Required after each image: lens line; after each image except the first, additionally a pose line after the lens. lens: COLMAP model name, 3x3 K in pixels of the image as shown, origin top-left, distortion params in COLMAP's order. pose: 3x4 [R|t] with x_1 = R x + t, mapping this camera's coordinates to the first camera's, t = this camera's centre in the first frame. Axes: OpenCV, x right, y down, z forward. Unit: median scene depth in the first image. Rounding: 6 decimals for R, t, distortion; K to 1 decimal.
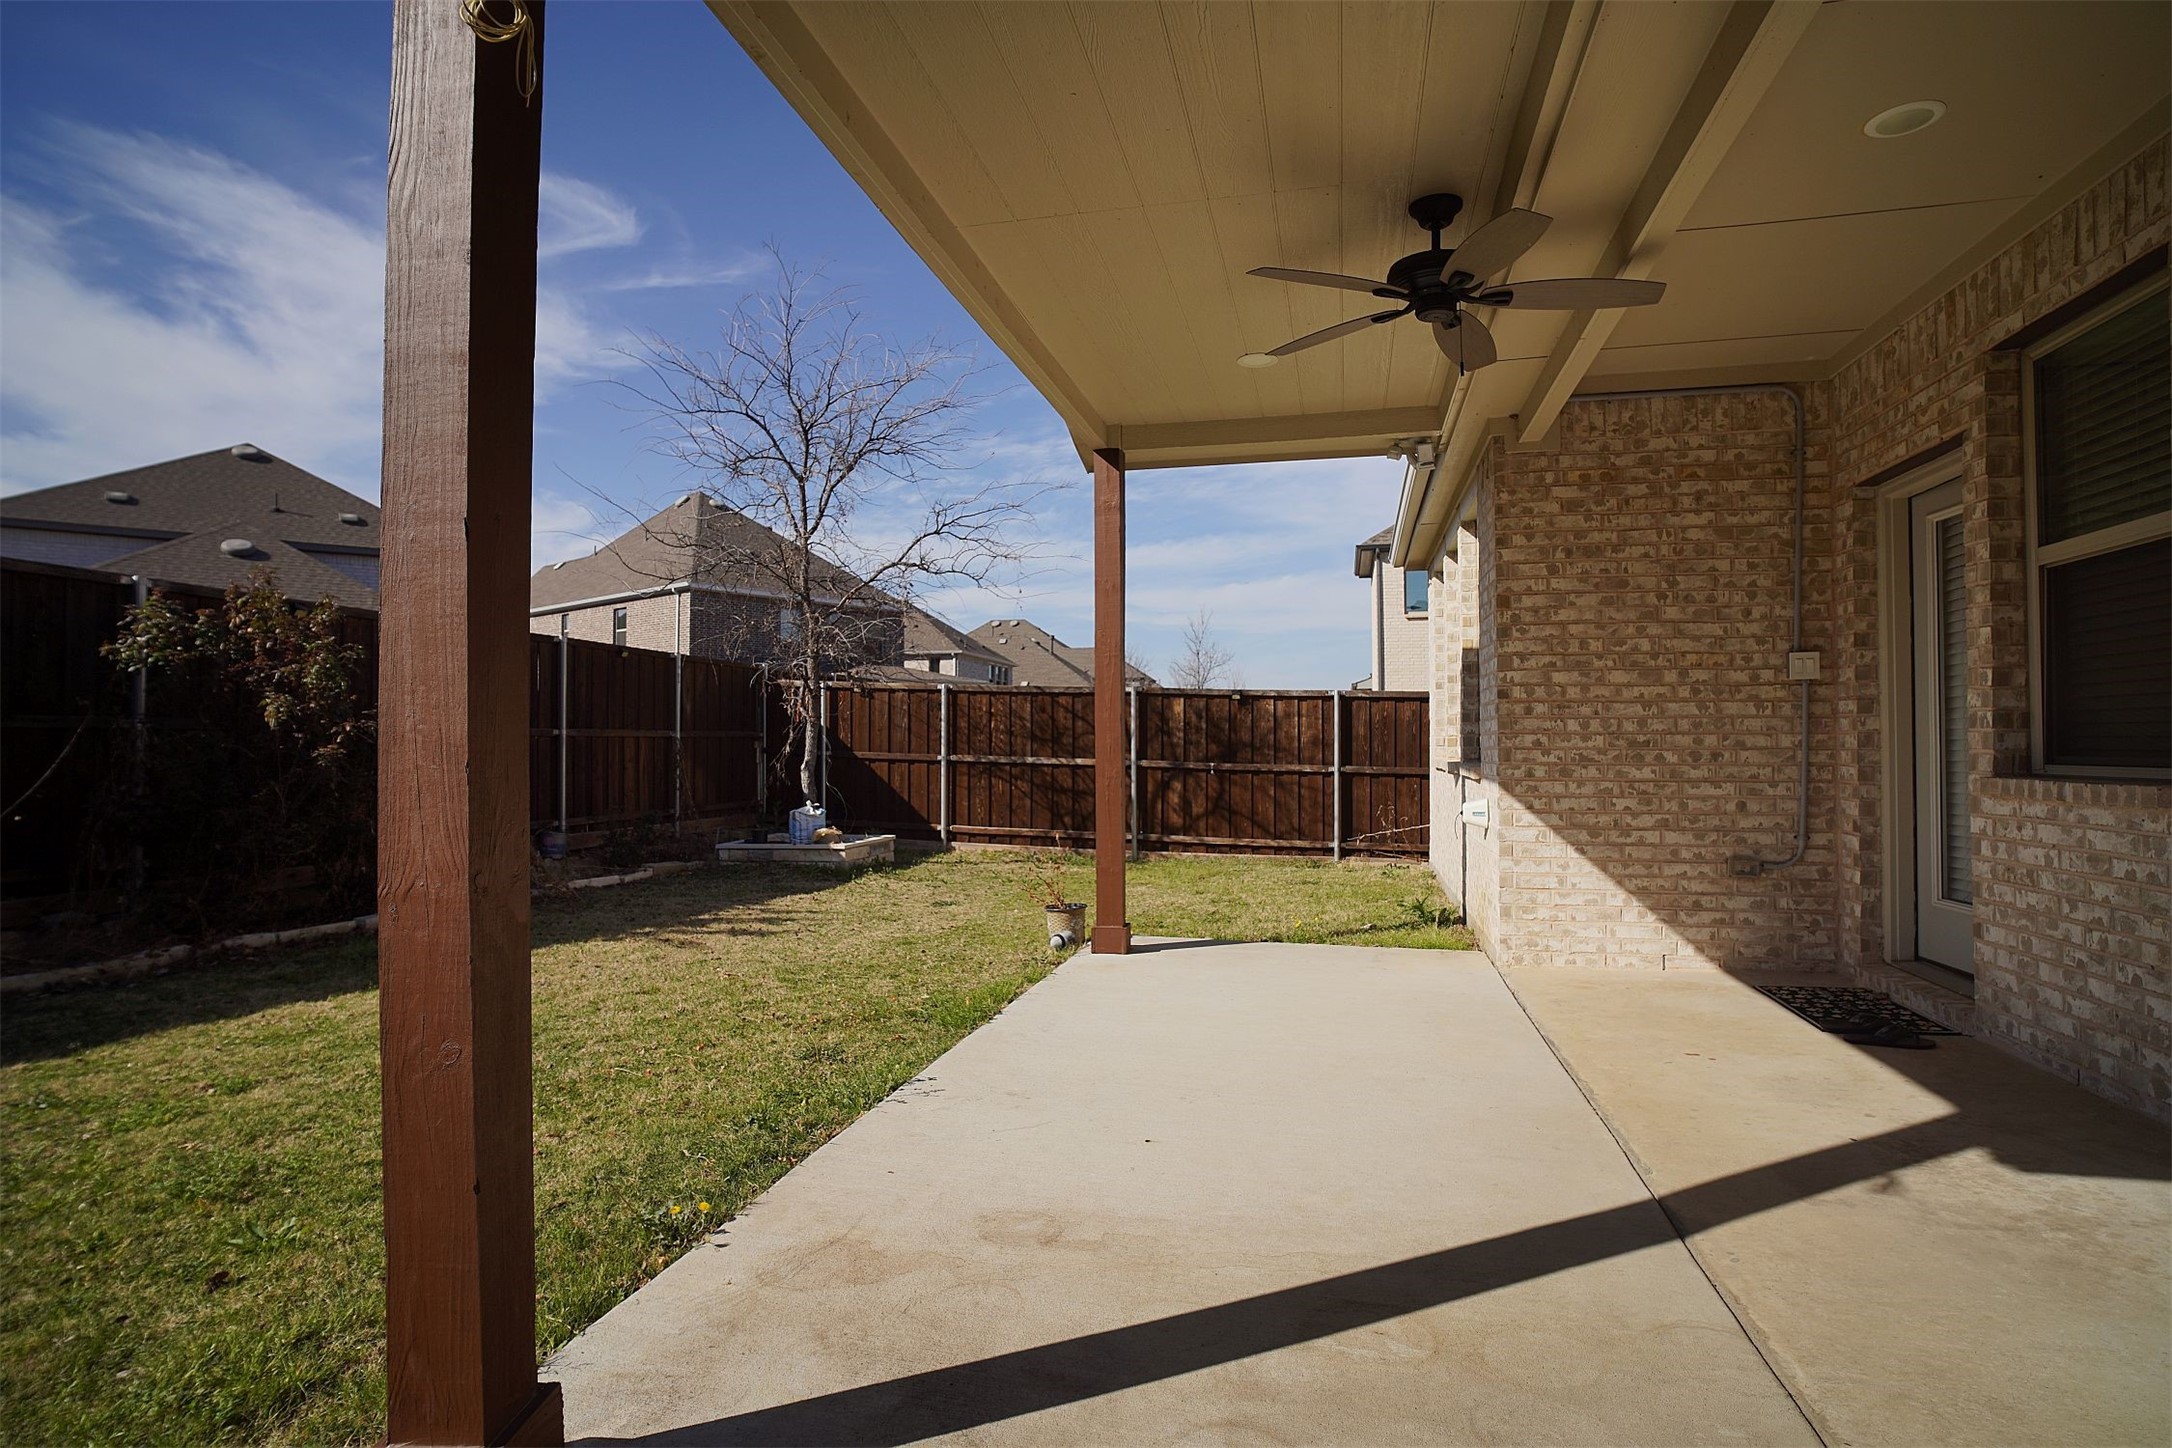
lens RADIAL K [[1135.3, 0, 1086.0], [0, 1135.3, 724.0], [0, 0, 1]] dist [-0.050628, 0.024448]
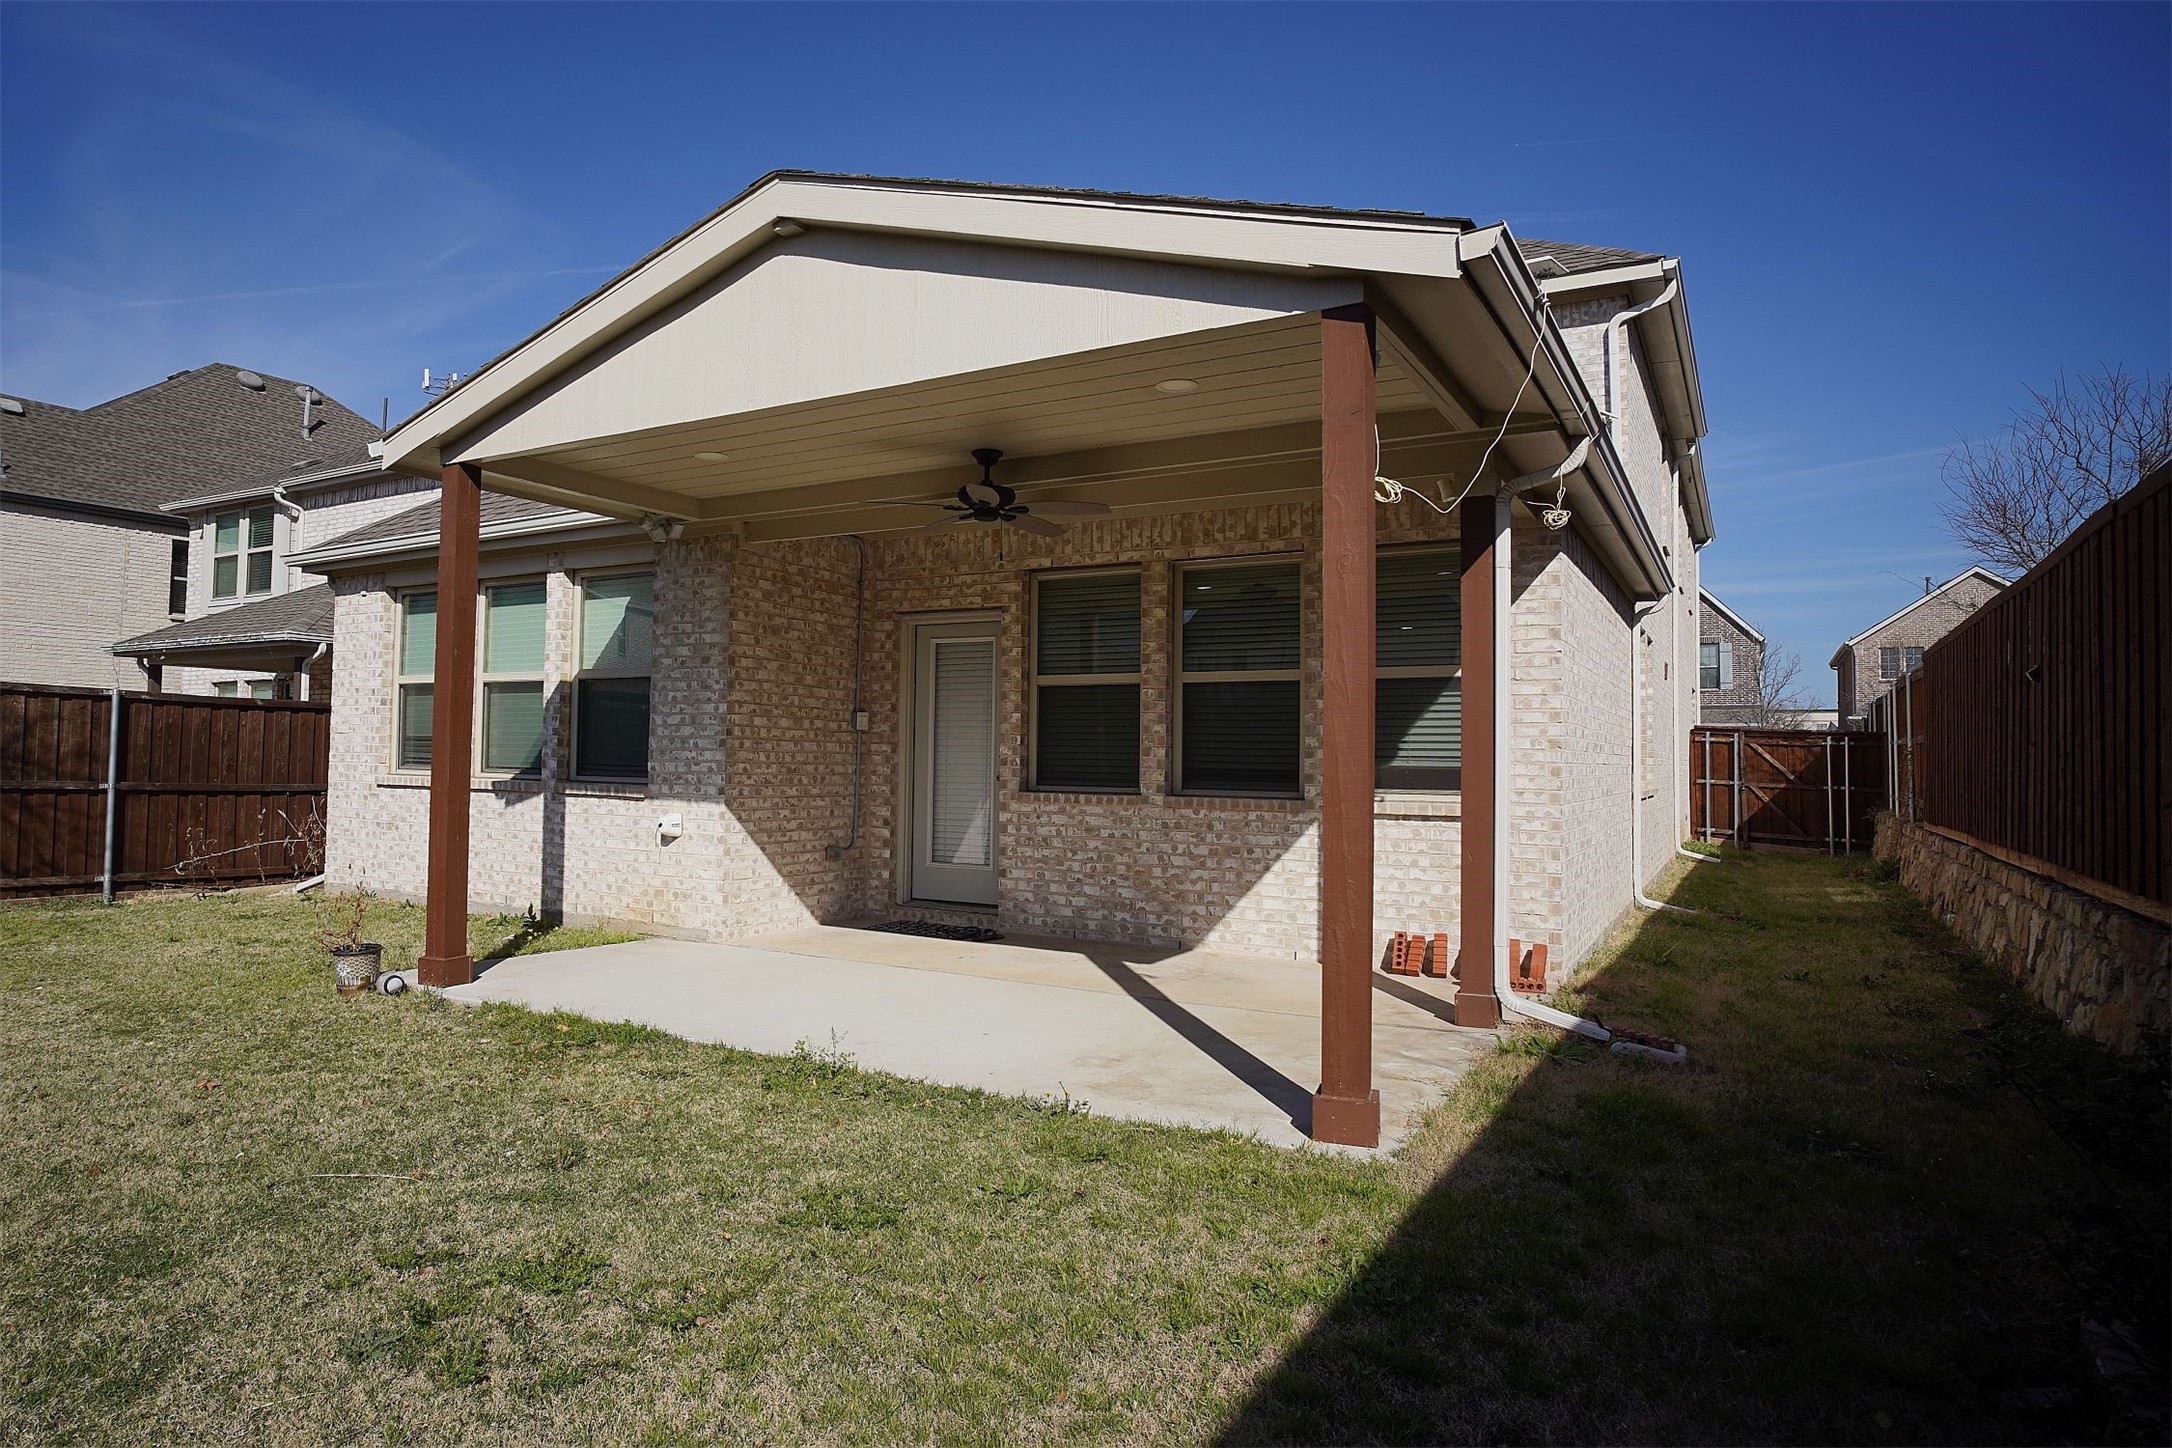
lens RADIAL K [[1135.3, 0, 1086.0], [0, 1135.3, 724.0], [0, 0, 1]] dist [-0.050628, 0.024448]
pose [[0.310588, 0.039347, 0.949730, -0.750167], [-0.034092, 0.998961, -0.030238, -0.010377], [-0.949933, -0.022986, 0.311607, 0.204908]]
